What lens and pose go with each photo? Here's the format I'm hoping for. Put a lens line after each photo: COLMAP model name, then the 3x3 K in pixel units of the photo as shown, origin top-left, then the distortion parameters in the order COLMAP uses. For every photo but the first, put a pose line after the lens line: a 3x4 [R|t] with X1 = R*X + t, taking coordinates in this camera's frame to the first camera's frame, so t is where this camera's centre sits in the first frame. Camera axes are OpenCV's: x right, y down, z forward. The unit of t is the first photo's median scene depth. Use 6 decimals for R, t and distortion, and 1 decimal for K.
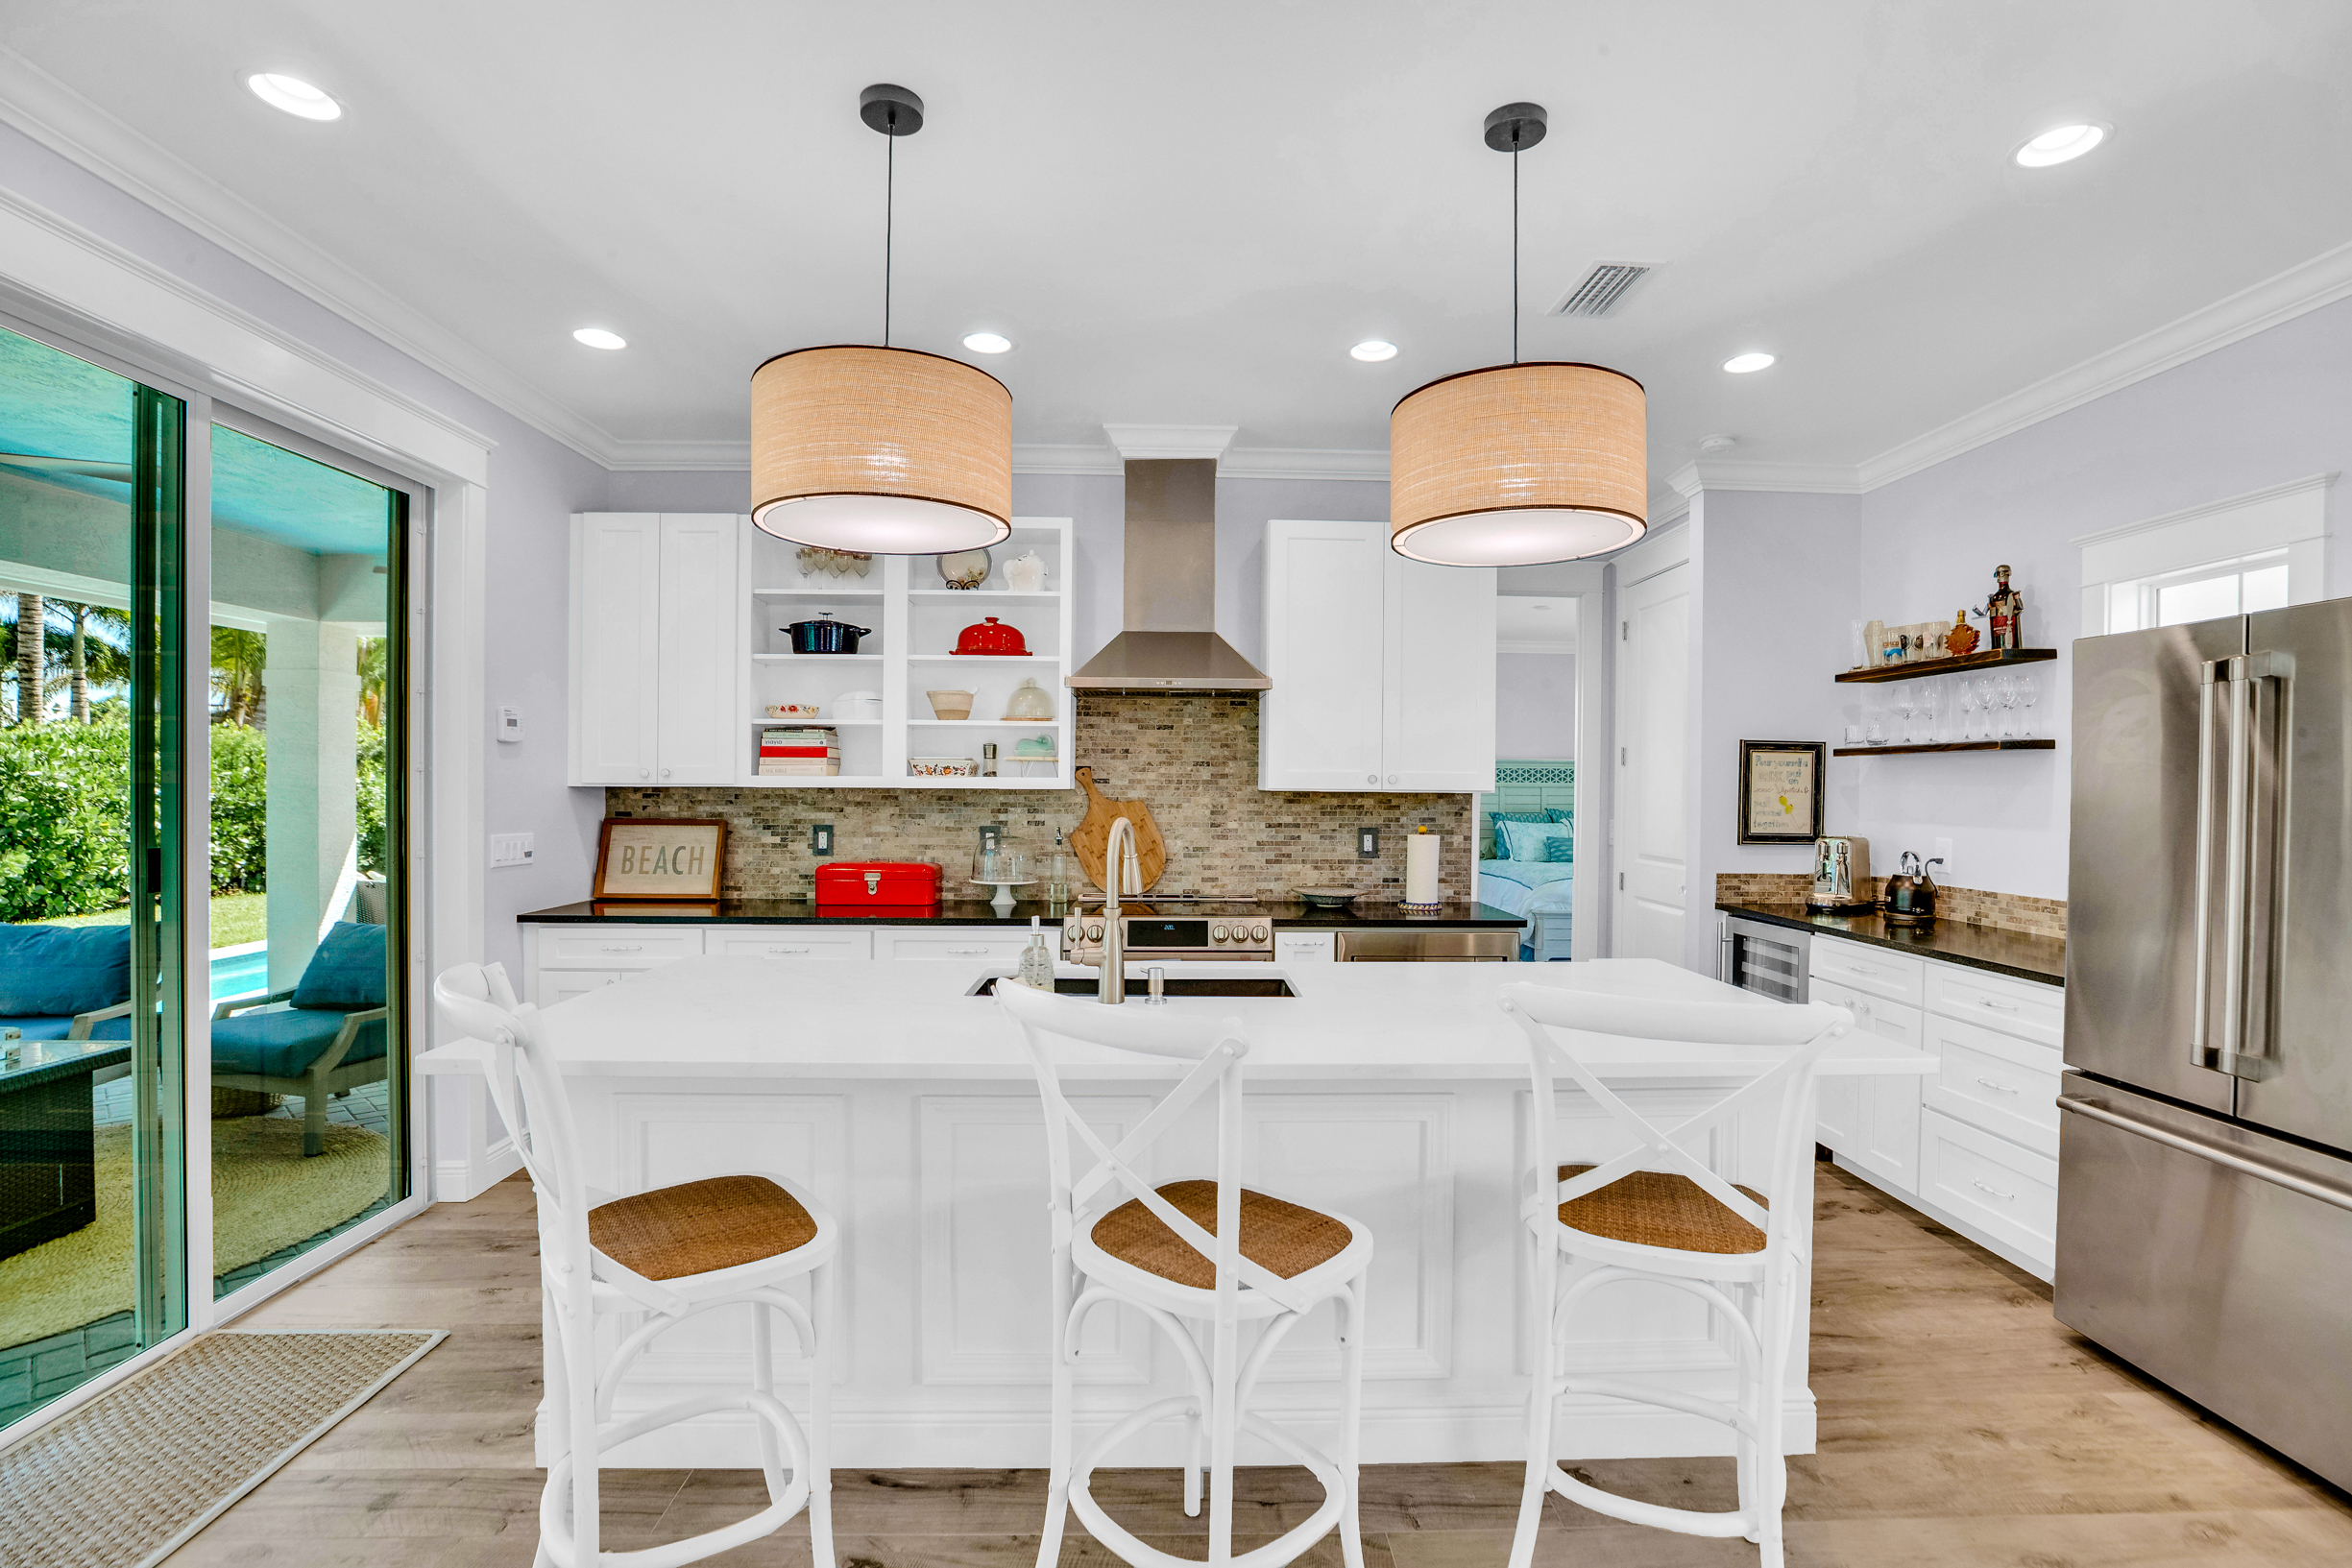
lens RADIAL K [[1080.3, 0, 1193.9], [0, 1080.3, 788.2], [0, 0, 1]] dist [-0.042836, 0.011738]
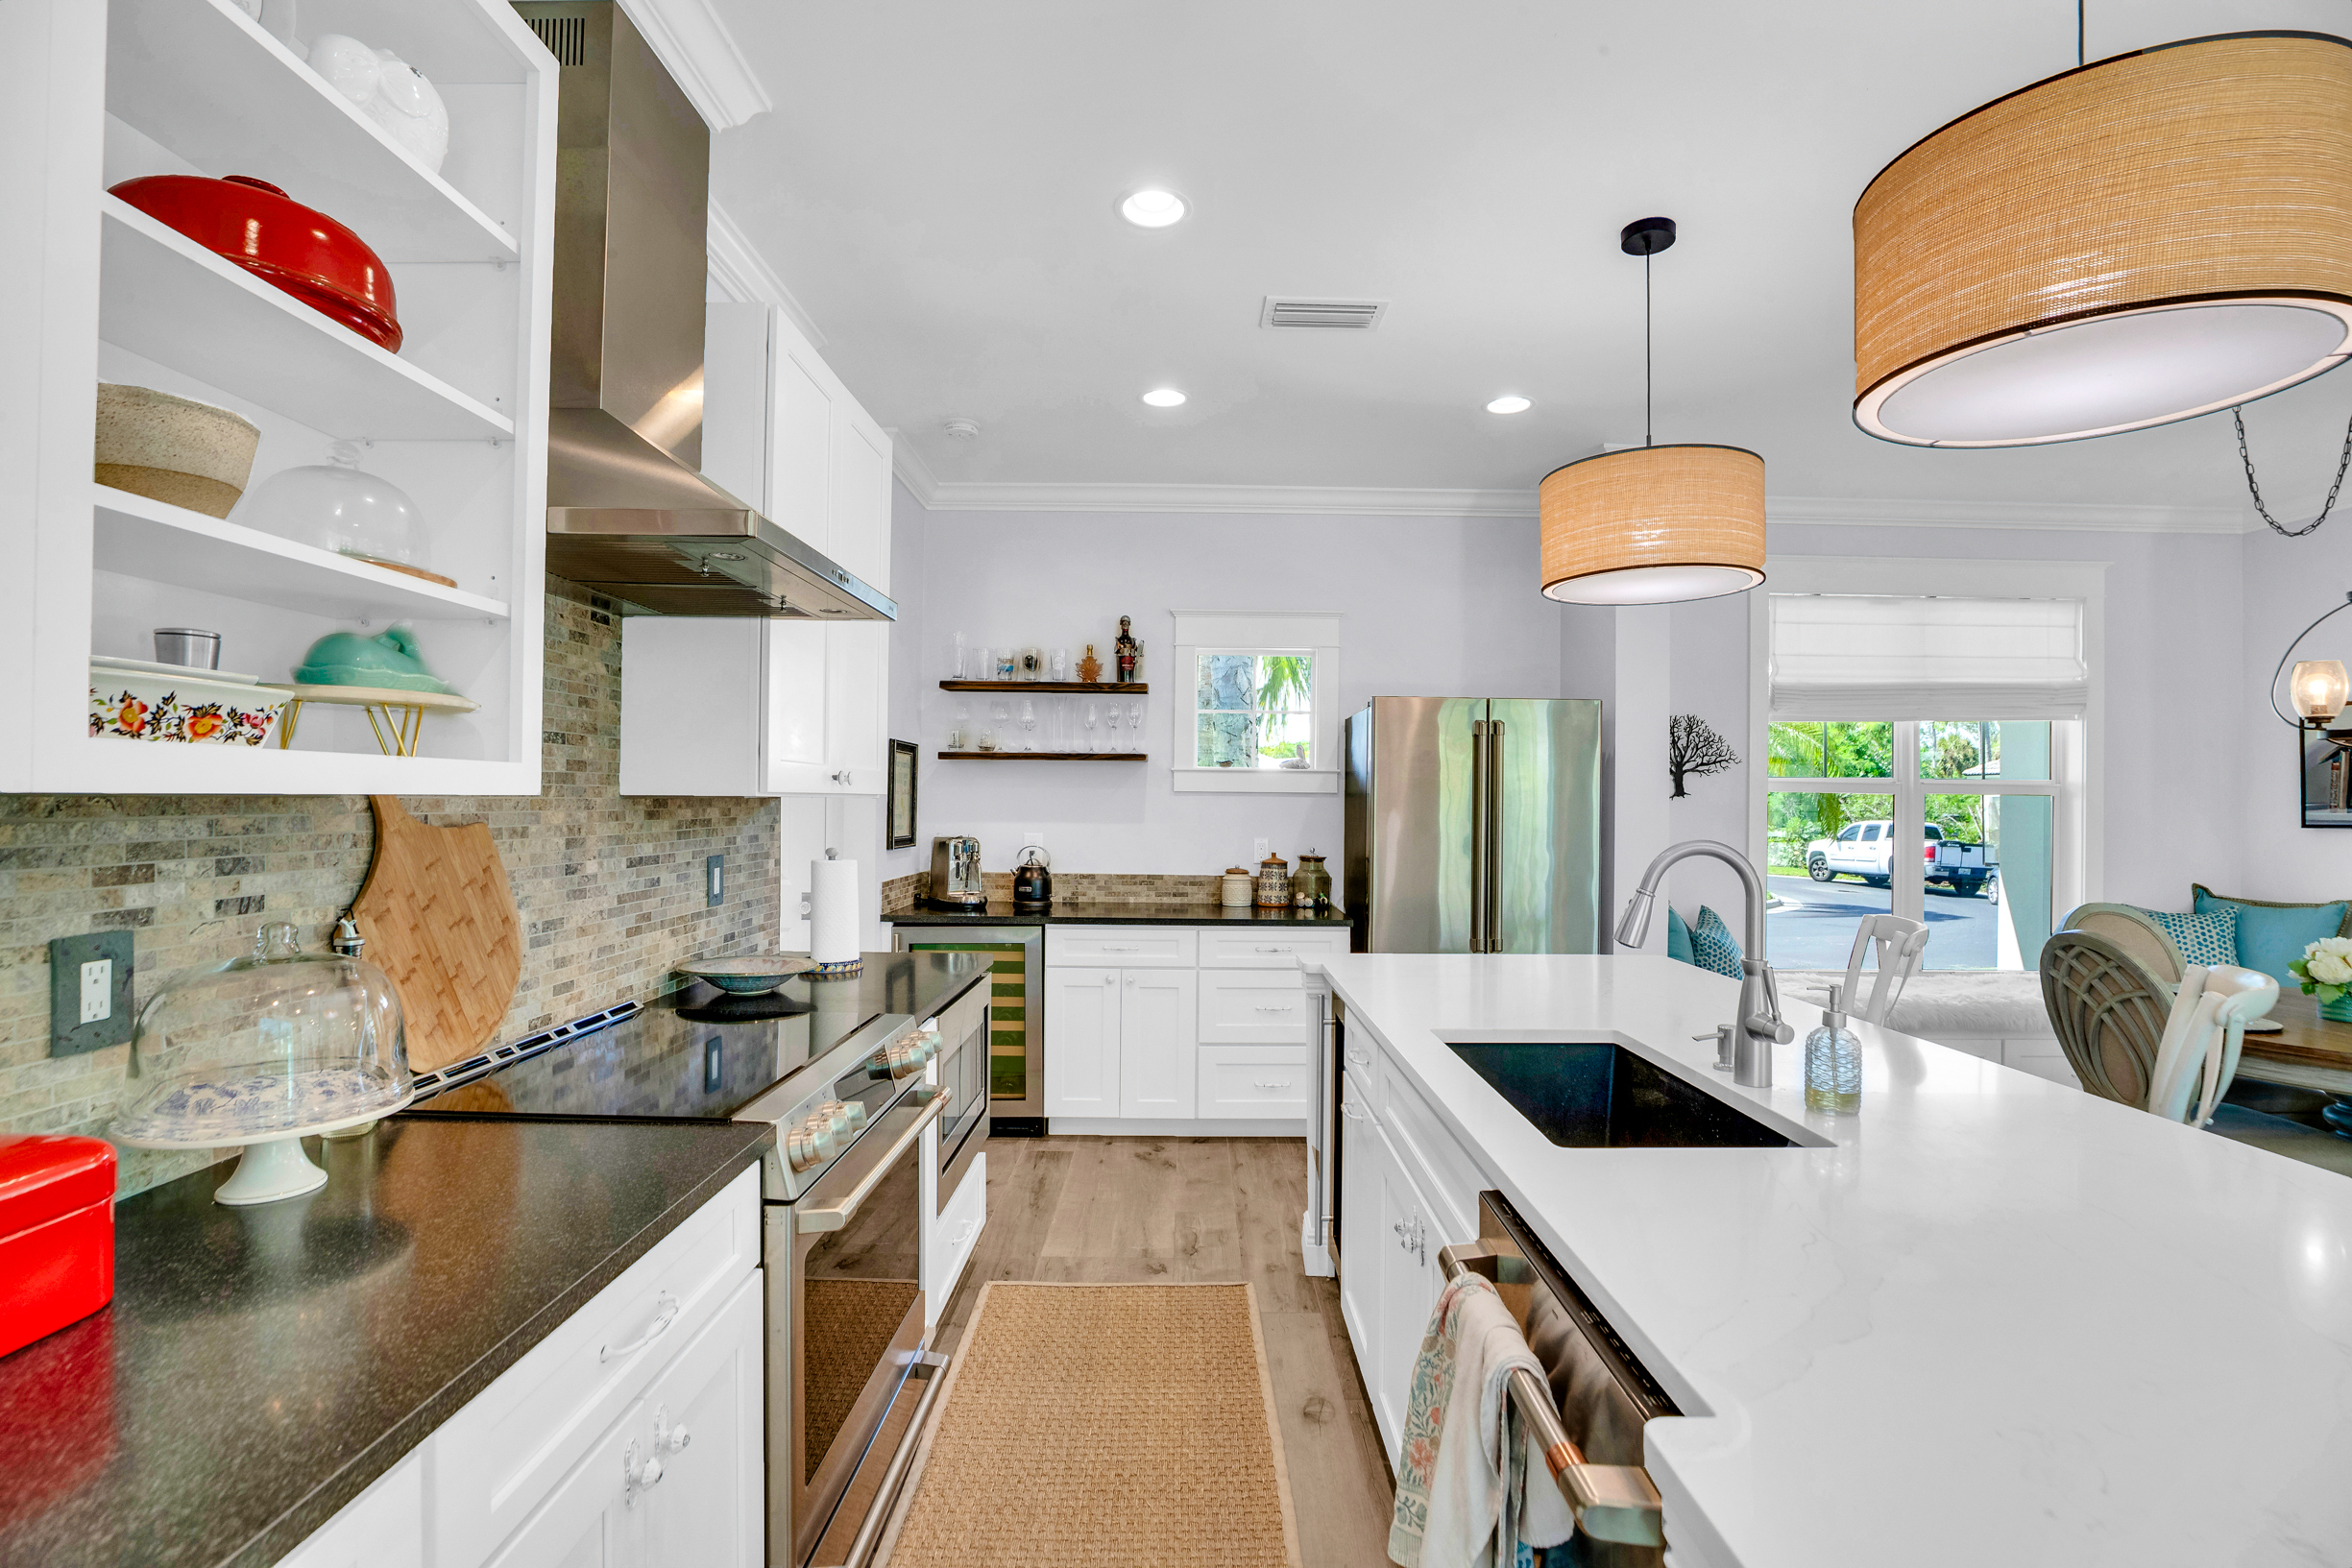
lens RADIAL K [[1080.3, 0, 1189.2], [0, 1080.3, 789.6], [0, 0, 1]] dist [-0.042836, 0.011738]
pose [[0.028518, 0.000054, 0.999593, -0.447383], [-0.005609, 0.999984, 0.000106, -0.002255], [-0.999578, -0.005610, 0.028518, 0.740413]]
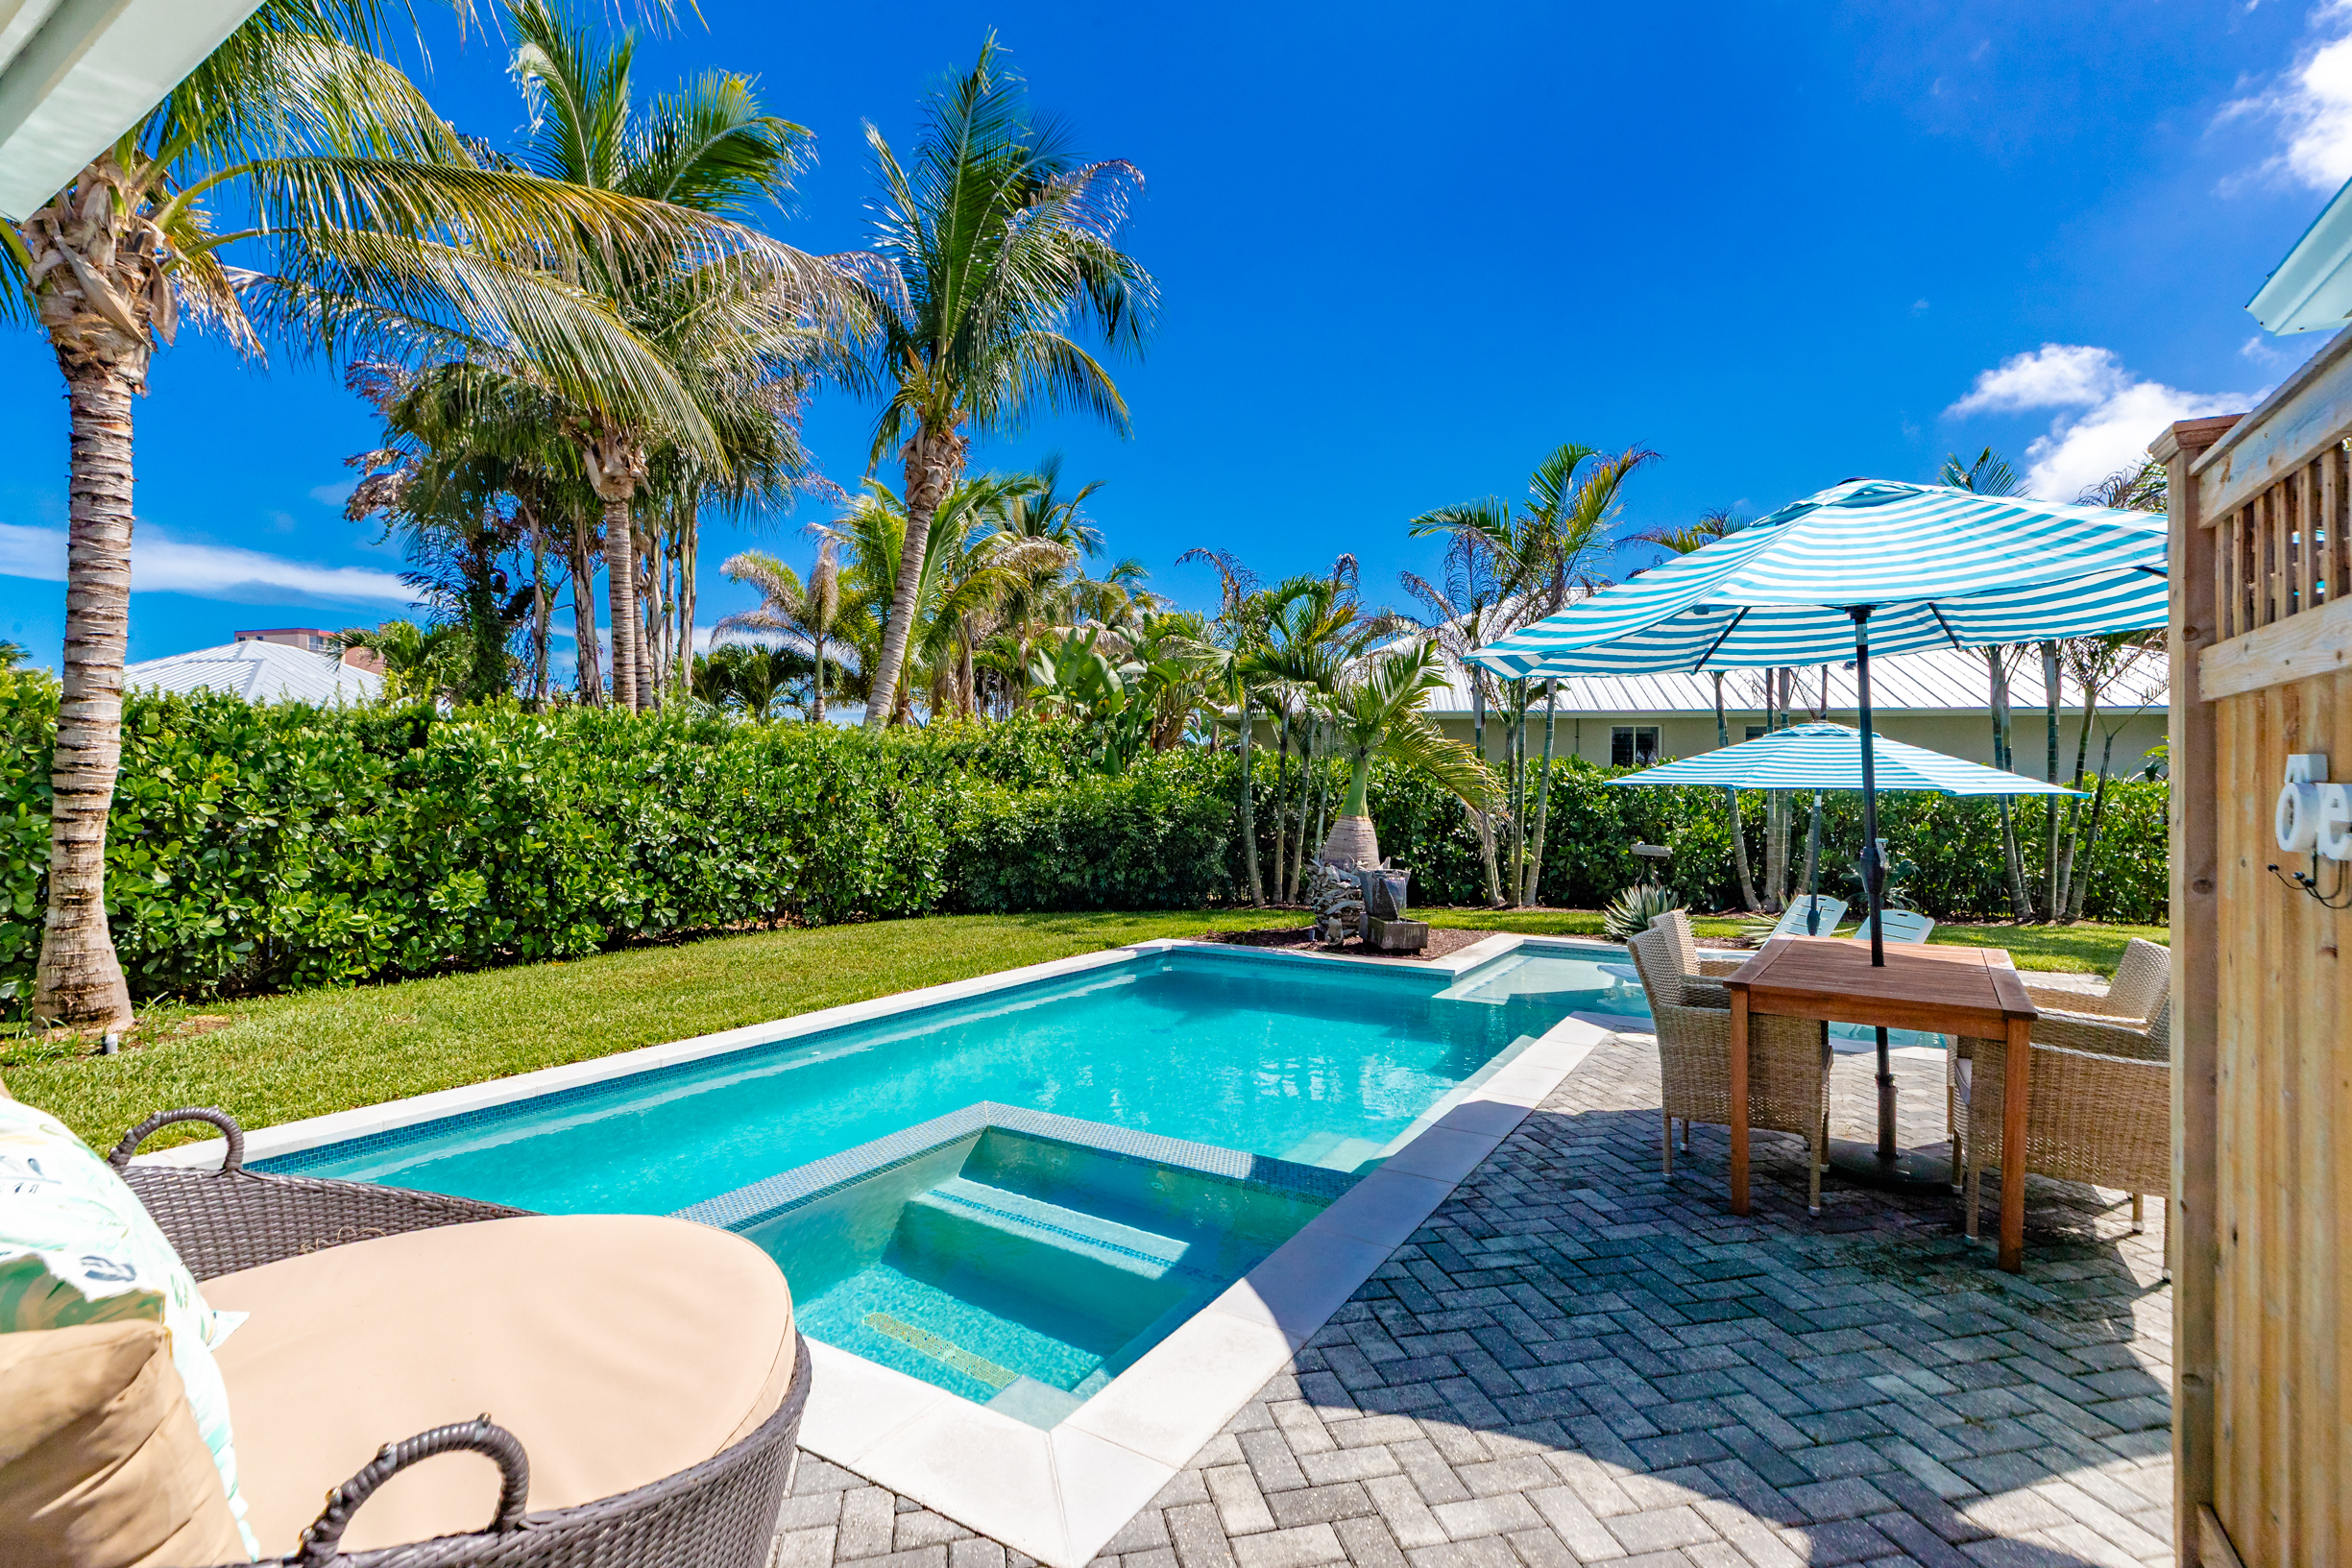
lens RADIAL K [[1057.1, 0, 1188.9], [0, 1057.1, 791.7], [0, 0, 1]] dist [0.012482, -0.000181]
pose [[0.833730, -0.010547, -0.552071, -0.748948], [0.006247, 0.999934, -0.009669, 0.034463], [0.552137, 0.004613, 0.833741, 1.638268]]
